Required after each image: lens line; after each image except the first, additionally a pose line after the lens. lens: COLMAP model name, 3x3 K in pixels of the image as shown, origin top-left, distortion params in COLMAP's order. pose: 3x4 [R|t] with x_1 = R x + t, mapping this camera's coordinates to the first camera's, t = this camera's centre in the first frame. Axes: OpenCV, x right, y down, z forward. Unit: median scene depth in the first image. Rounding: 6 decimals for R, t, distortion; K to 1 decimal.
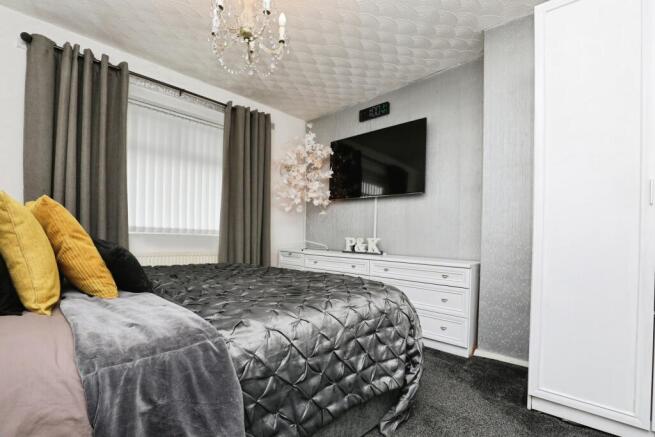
lens RADIAL K [[308.5, 0, 327.3], [0, 308.5, 236.8], [0, 0, 1]] dist [-0.001759, -0.000373]
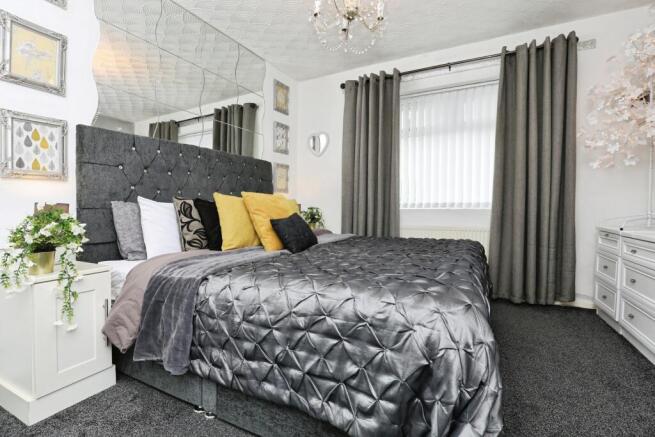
lens RADIAL K [[305.2, 0, 327.5], [0, 305.2, 218.5], [0, 0, 1]] dist [-0.040414, -0.000164]
pose [[0.296053, 0.001858, -0.955170, 0.380623], [0.012453, 0.999906, 0.005805, 0.014986], [0.955090, -0.013614, 0.296002, 0.366058]]
